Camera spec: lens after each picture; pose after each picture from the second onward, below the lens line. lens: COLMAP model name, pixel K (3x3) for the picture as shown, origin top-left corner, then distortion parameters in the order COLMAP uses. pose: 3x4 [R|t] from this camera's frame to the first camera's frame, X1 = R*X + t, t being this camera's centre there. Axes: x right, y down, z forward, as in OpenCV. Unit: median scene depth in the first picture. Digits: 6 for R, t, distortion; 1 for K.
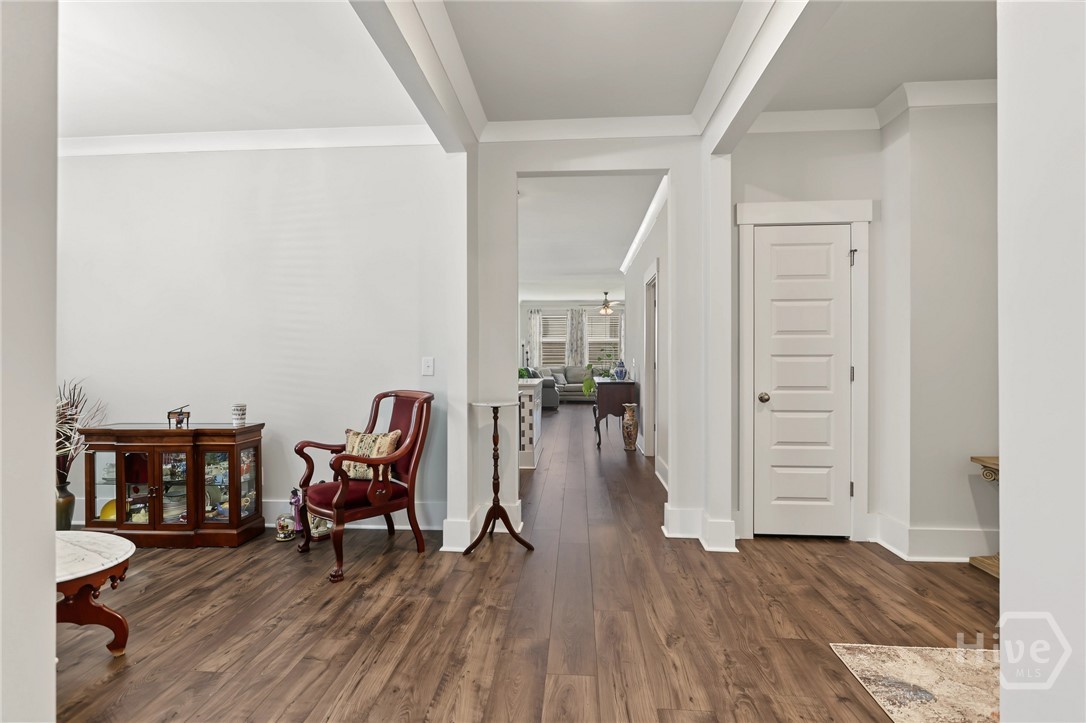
lens RADIAL K [[554.5, 0, 539.6], [0, 554.5, 359.6], [0, 0, 1]] dist [-0.004680, 0.002900]
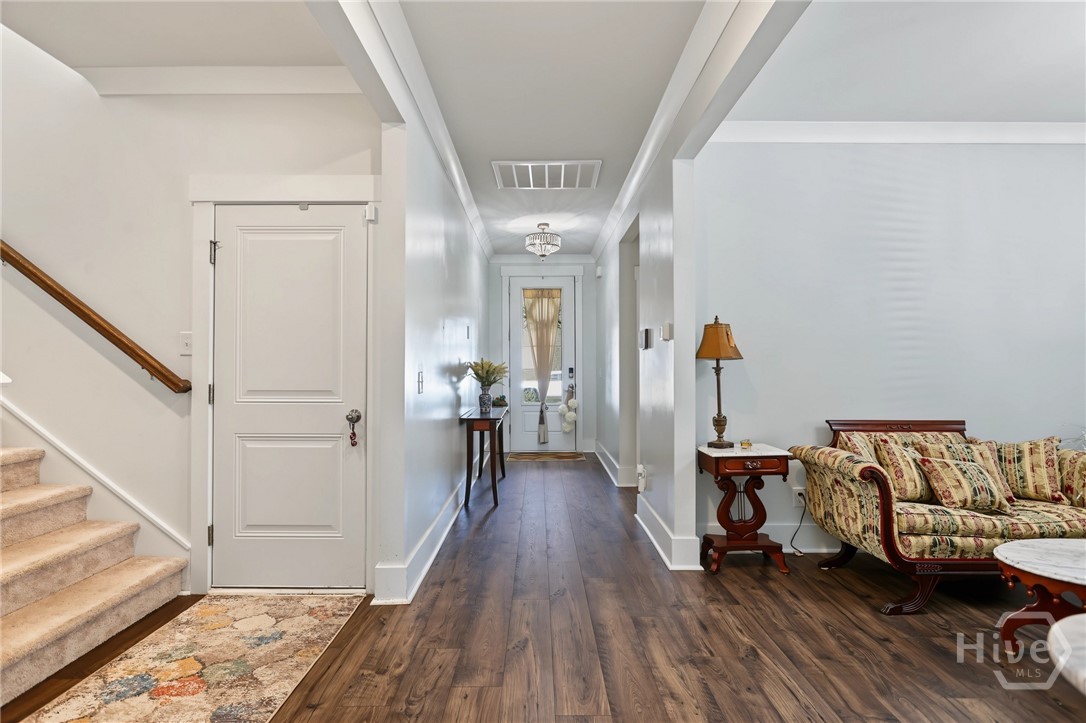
lens RADIAL K [[554.5, 0, 542.7], [0, 554.5, 362.1], [0, 0, 1]] dist [-0.004680, 0.002900]
pose [[-0.997300, -0.002298, -0.073395, 0.197807], [-0.001904, 0.999983, -0.005435, -0.009331], [0.073406, -0.005280, -0.997288, 1.953014]]
